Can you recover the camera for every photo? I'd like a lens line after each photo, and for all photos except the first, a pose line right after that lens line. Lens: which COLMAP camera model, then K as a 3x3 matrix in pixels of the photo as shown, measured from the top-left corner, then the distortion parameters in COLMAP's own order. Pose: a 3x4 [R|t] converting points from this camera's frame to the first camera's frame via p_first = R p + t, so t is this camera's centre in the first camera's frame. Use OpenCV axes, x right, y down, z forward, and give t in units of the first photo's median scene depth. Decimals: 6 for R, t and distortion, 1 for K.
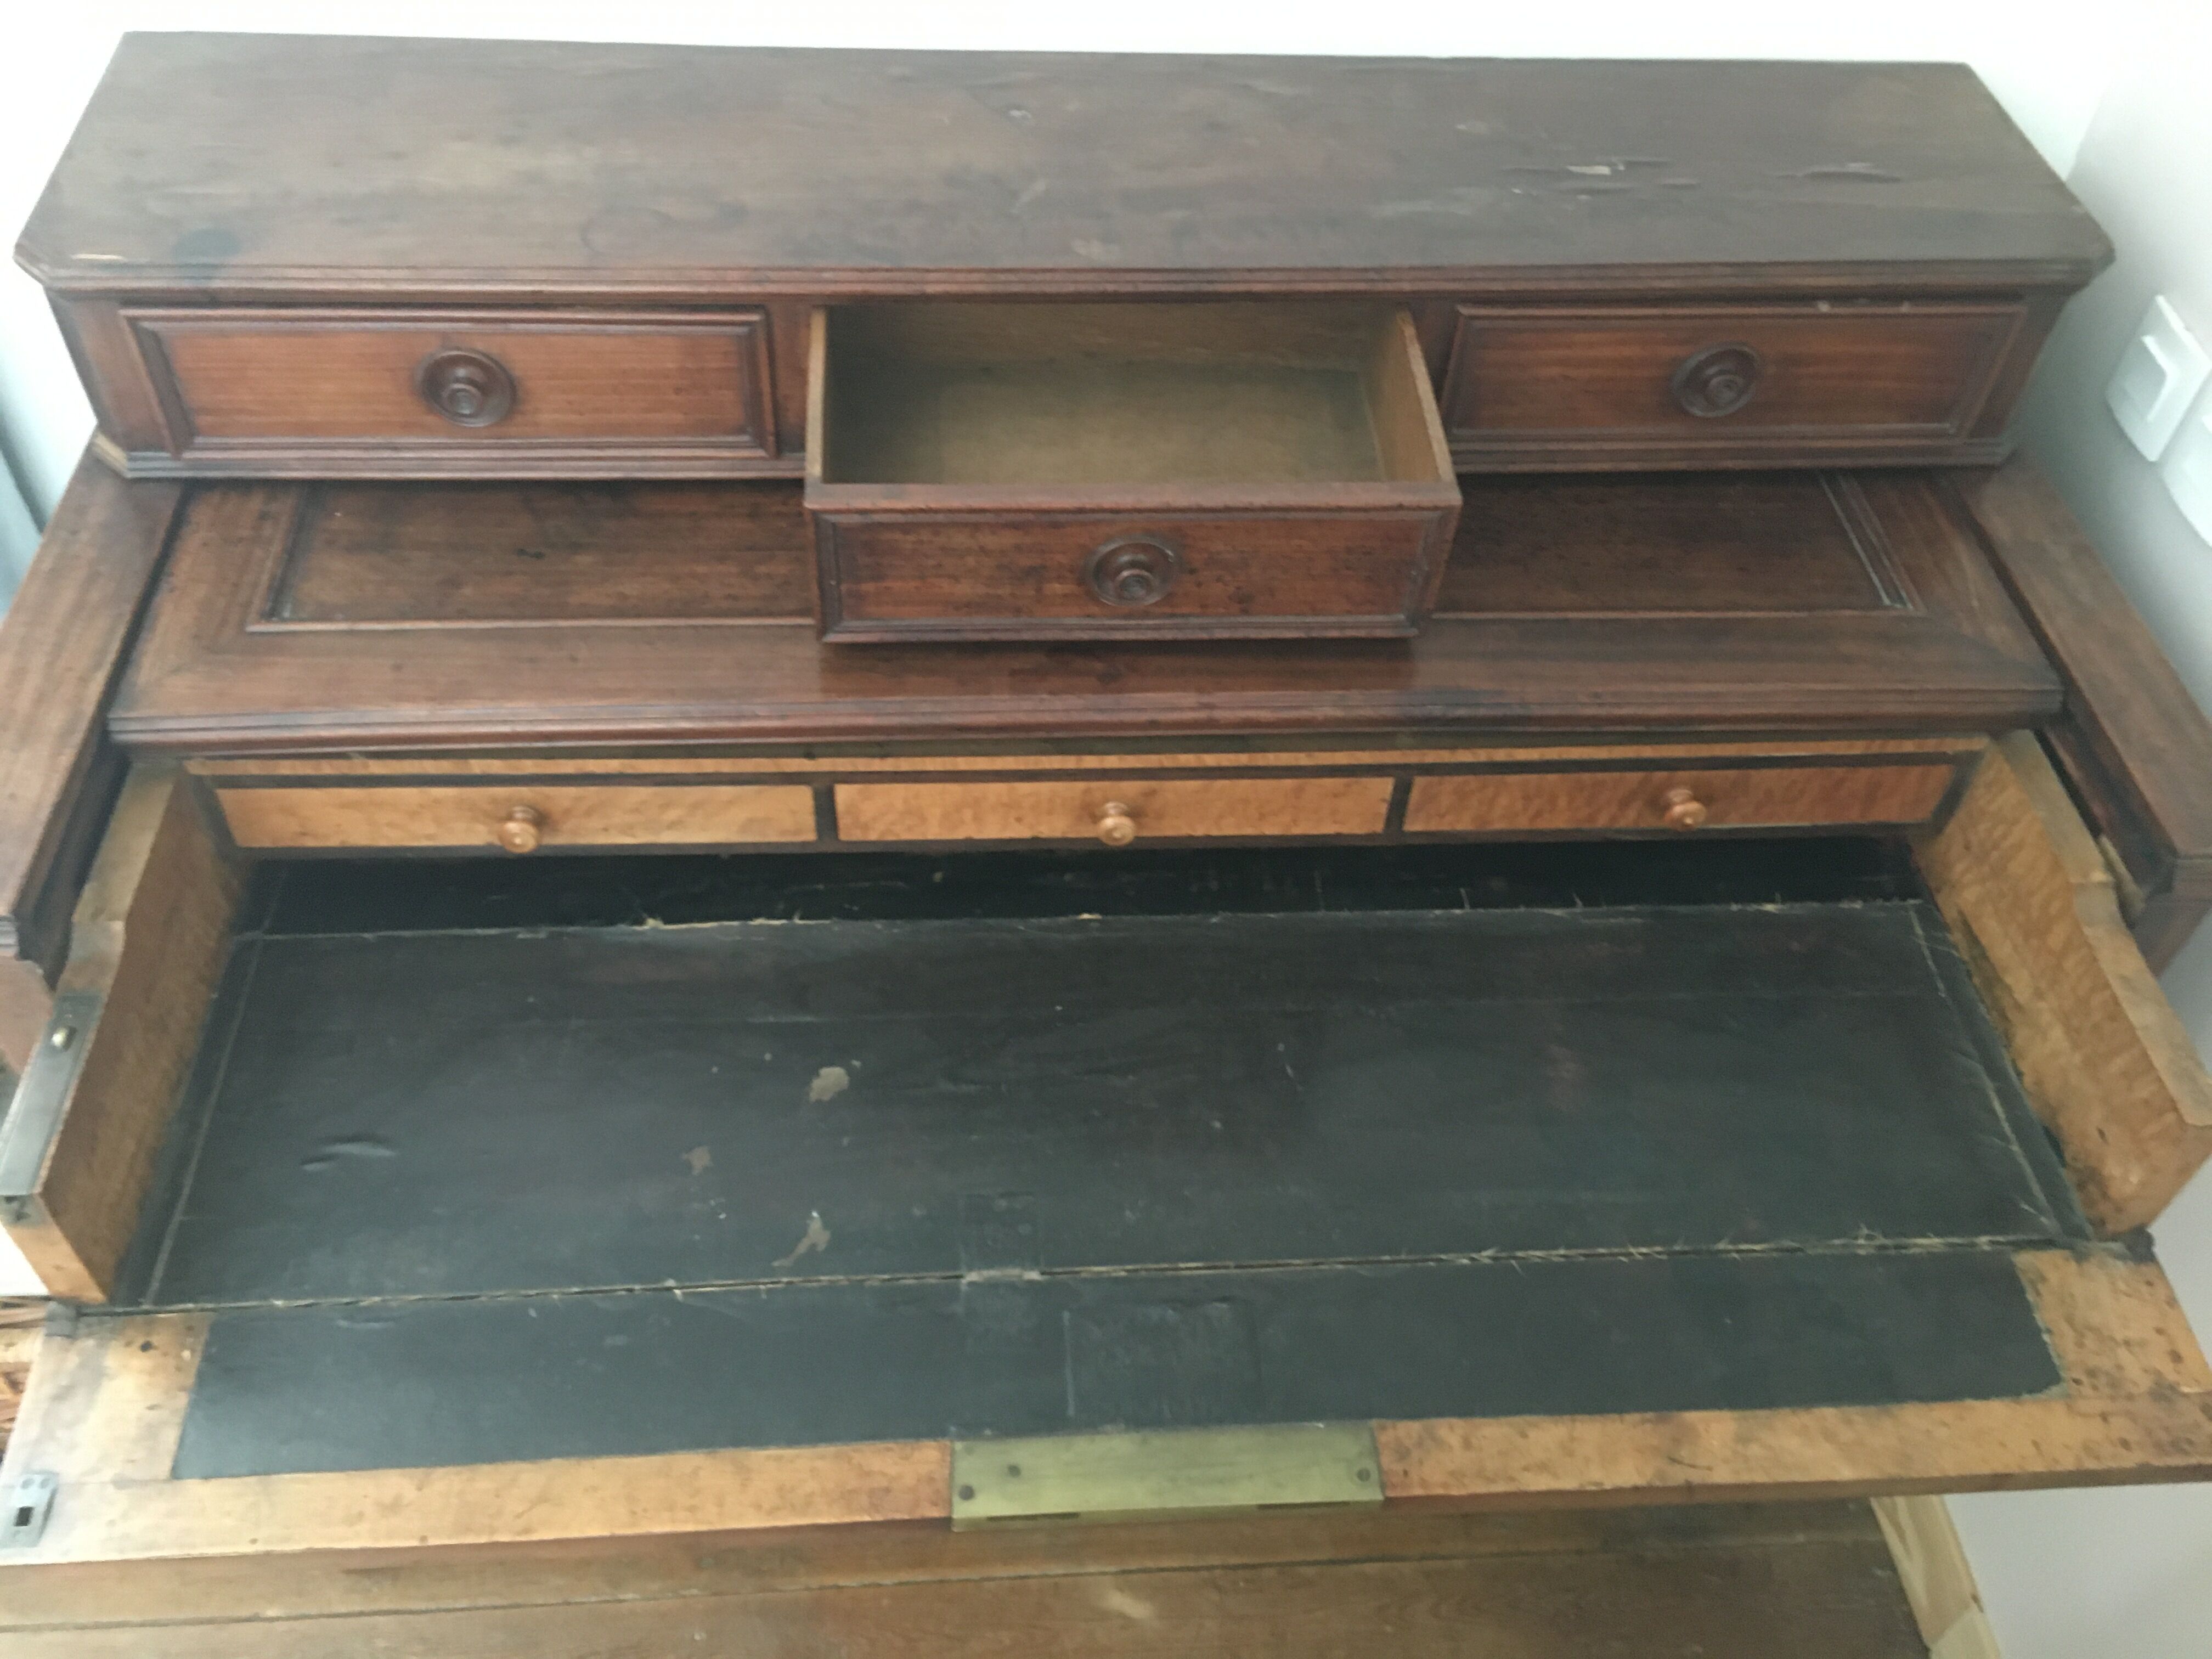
lens RADIAL K [[1902.4, 0, 1106.6], [0, 1902.4, 895.6], [0, 0, 1]] dist [0.075888, -0.106791]
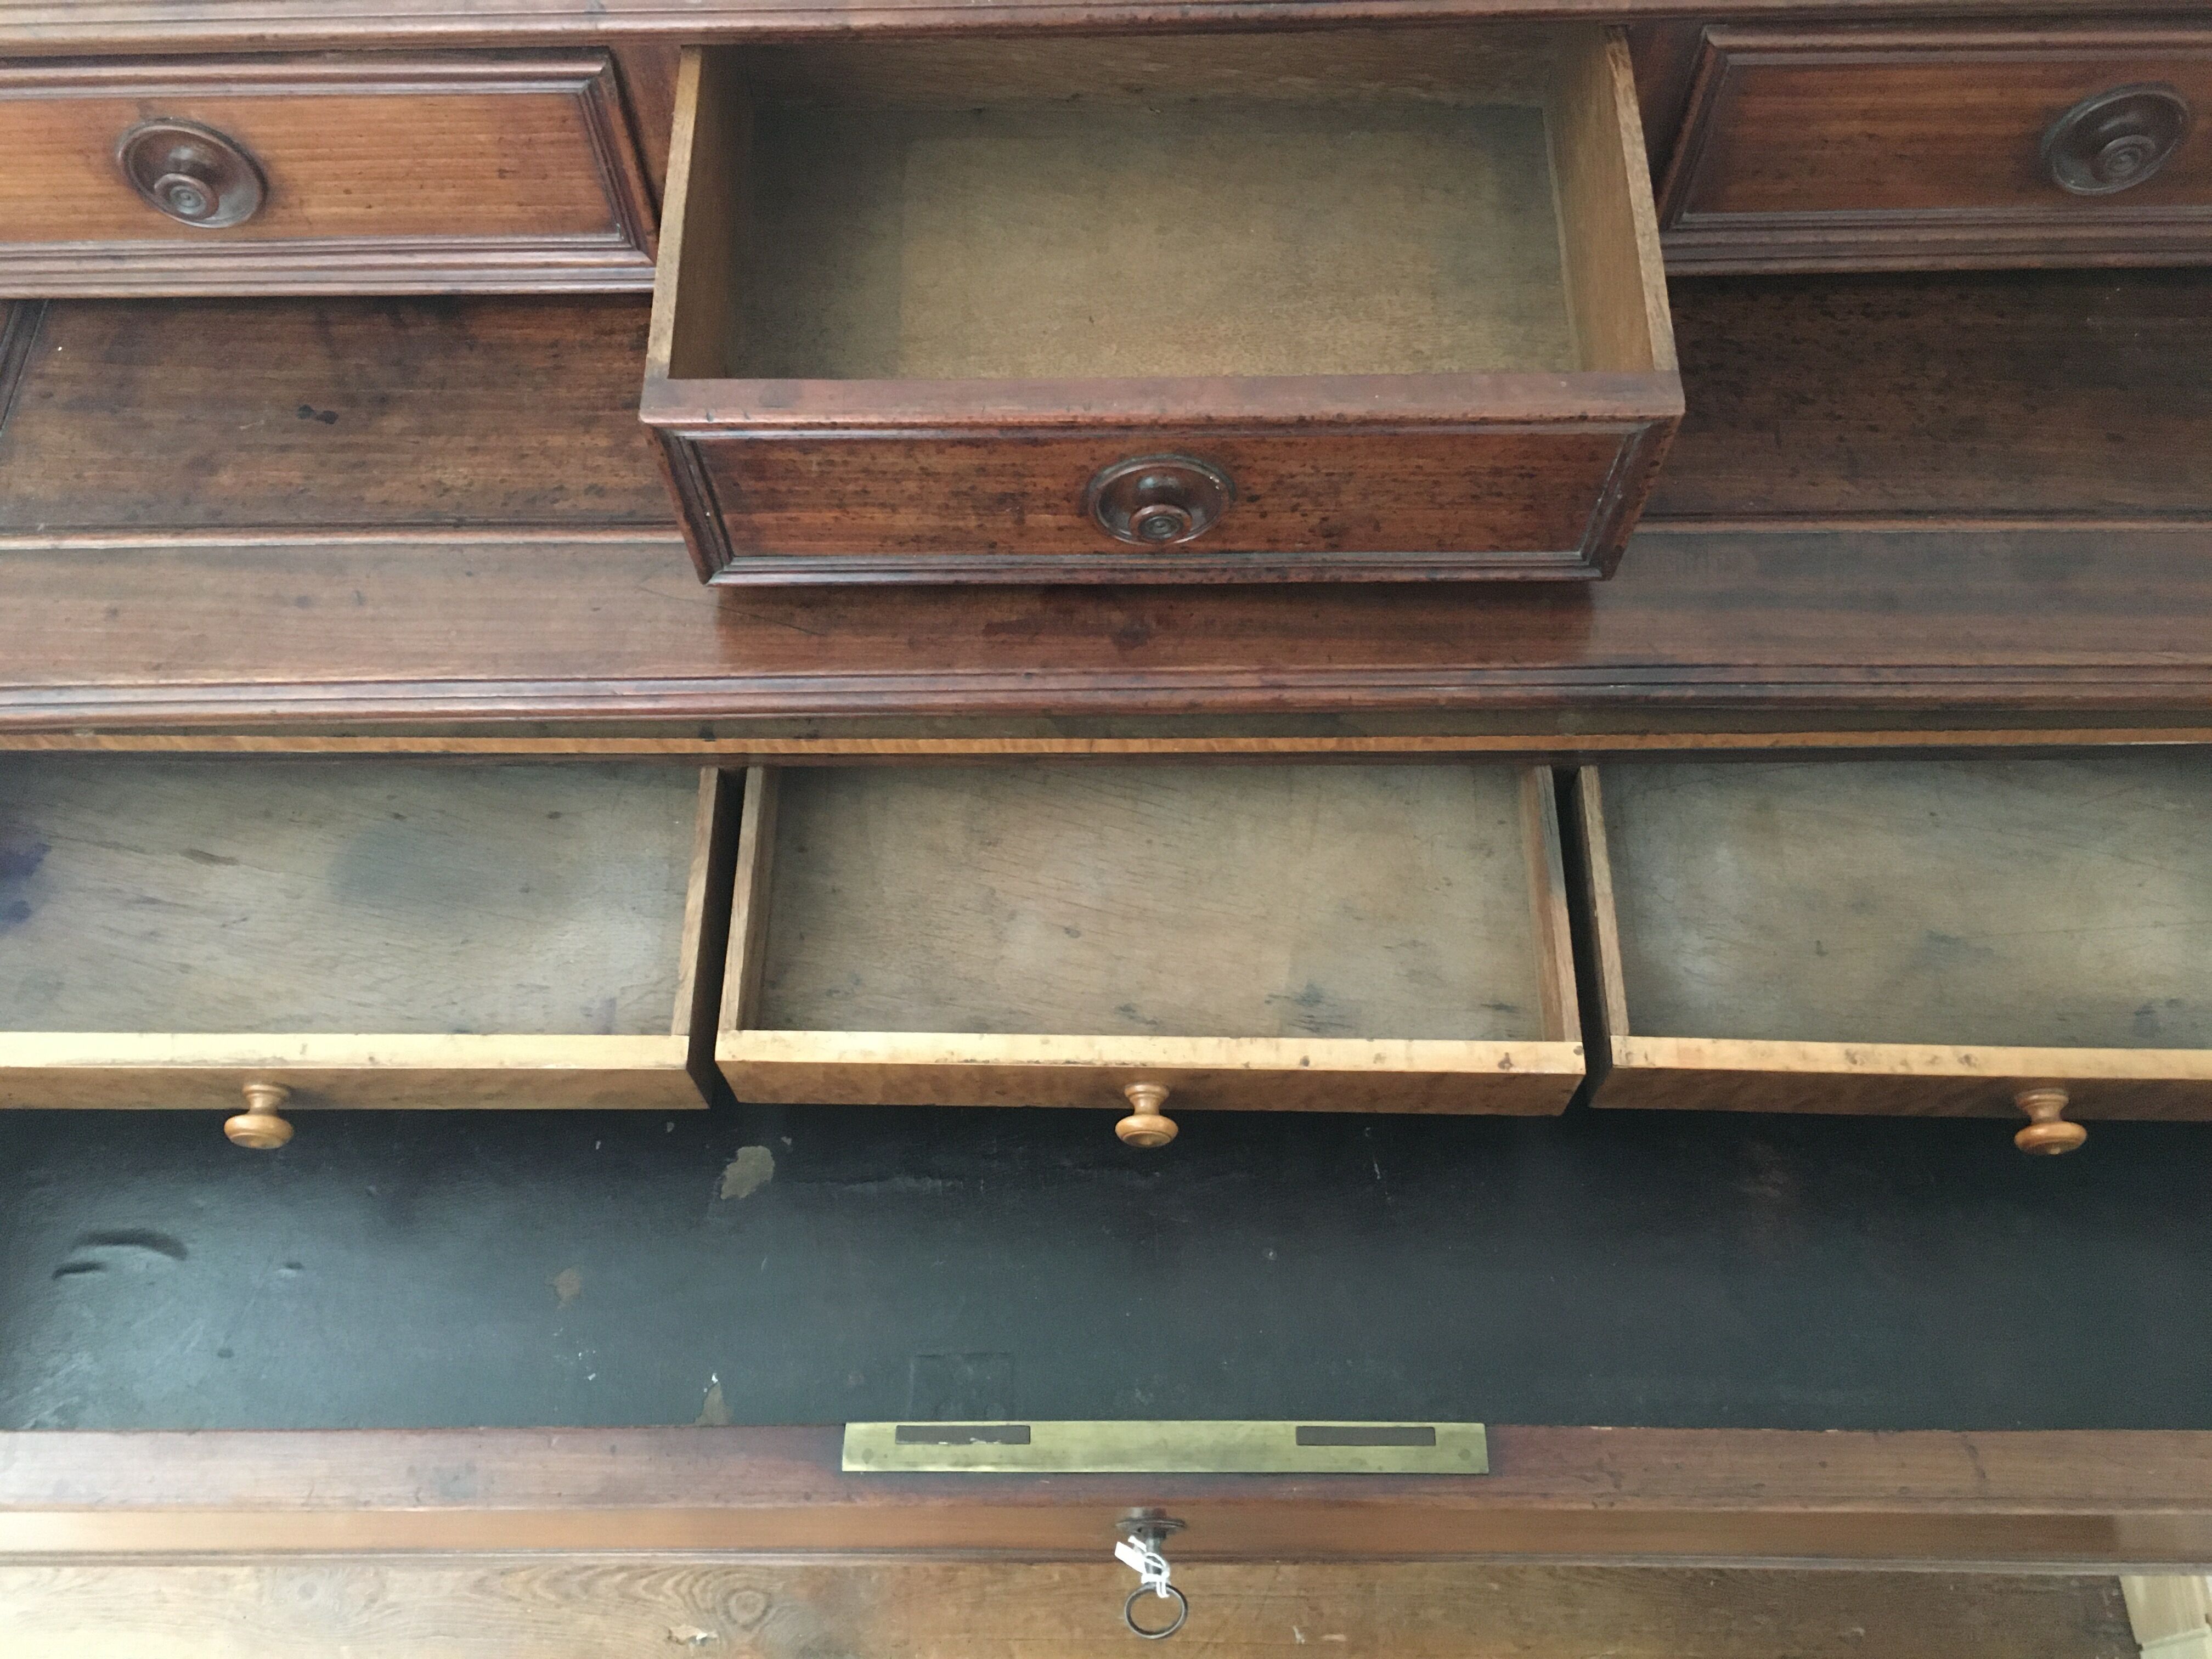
lens RADIAL K [[1902.4, 0, 1106.6], [0, 1902.4, 895.6], [0, 0, 1]] dist [0.075888, -0.106791]
pose [[0.995729, 0.034288, -0.085722, 0.053635], [-0.013681, 0.973027, 0.230285, -0.180068], [0.091306, -0.228129, 0.969340, 0.318394]]
